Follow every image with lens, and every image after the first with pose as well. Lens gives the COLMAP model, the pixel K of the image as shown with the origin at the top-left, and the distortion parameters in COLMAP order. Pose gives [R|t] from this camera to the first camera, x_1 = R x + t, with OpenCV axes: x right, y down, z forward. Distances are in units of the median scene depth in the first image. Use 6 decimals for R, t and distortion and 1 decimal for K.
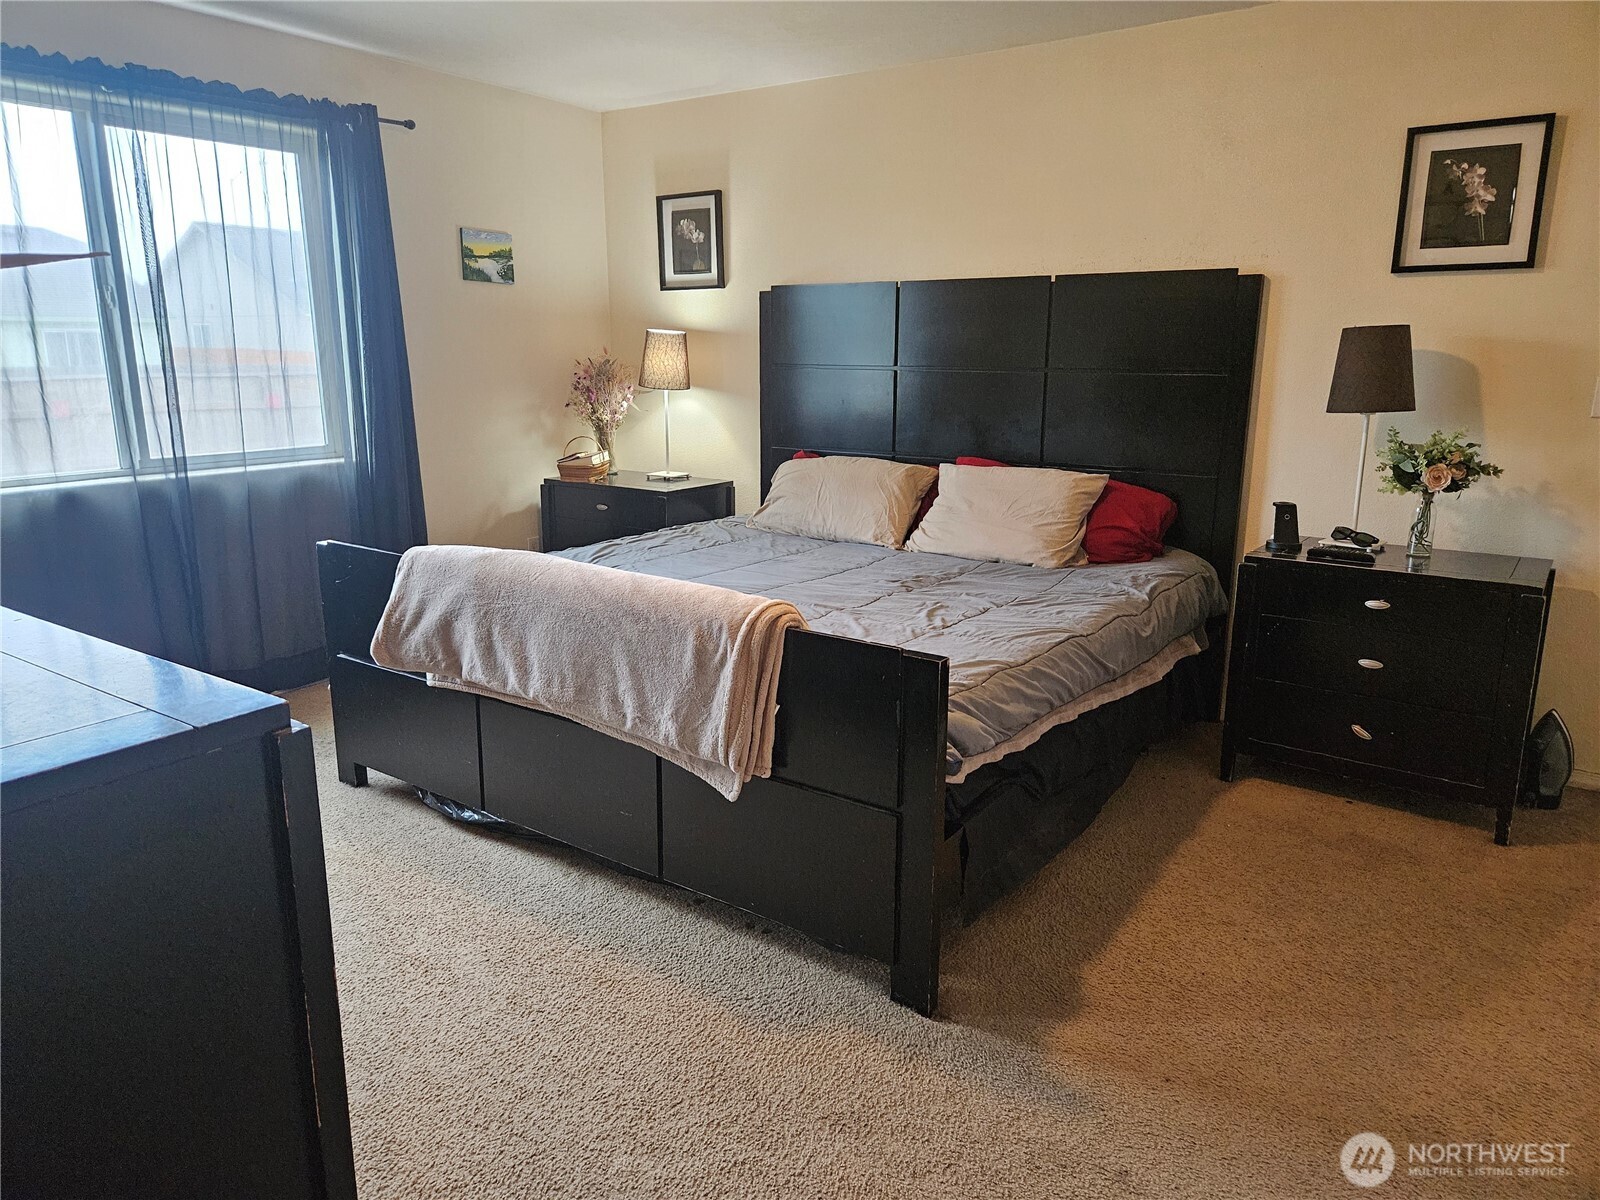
lens RADIAL K [[1064.4, 0, 798.6], [0, 1064.4, 589.2], [0, 0, 1]] dist [0.066408, -0.058879]
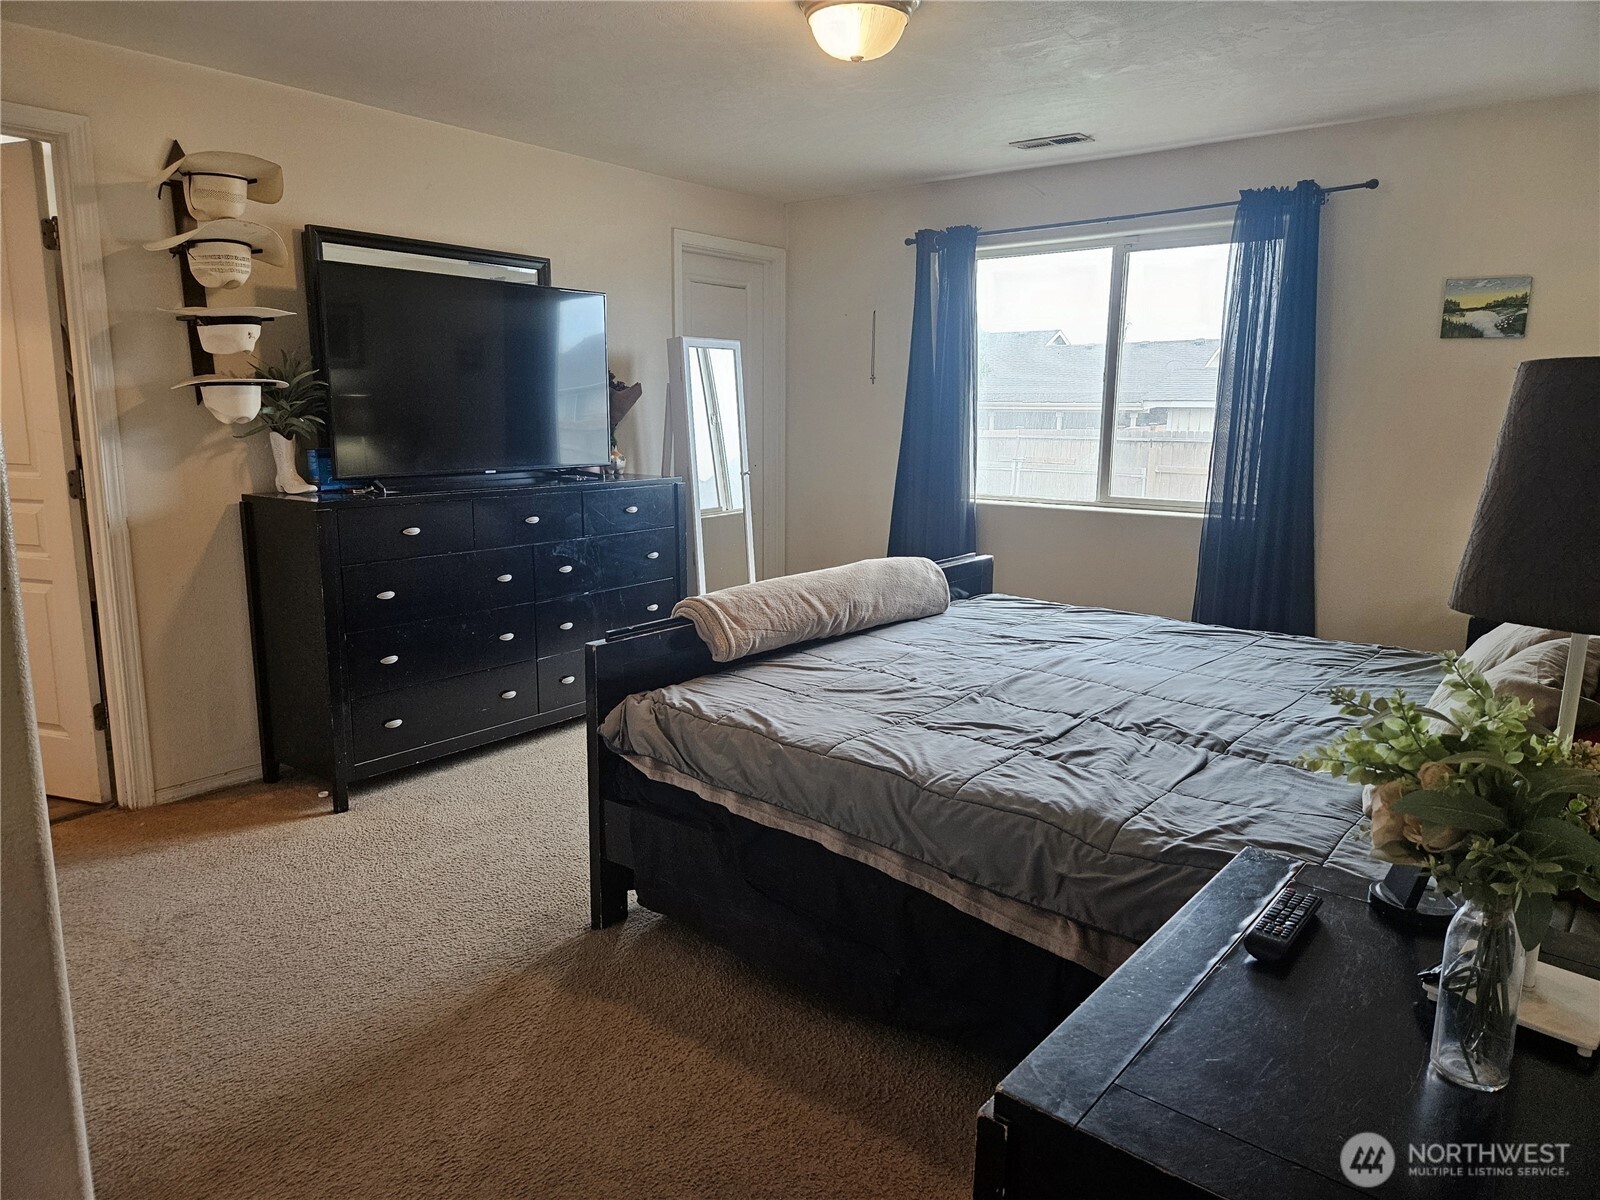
lens RADIAL K [[1064.4, 0, 796.1], [0, 1064.4, 601.4], [0, 0, 1]] dist [0.066408, -0.058879]
pose [[-0.039260, 0.177092, -0.983411, 0.608623], [-0.232407, 0.955561, 0.181355, -0.121357], [0.971826, 0.235672, 0.003642, 0.537239]]
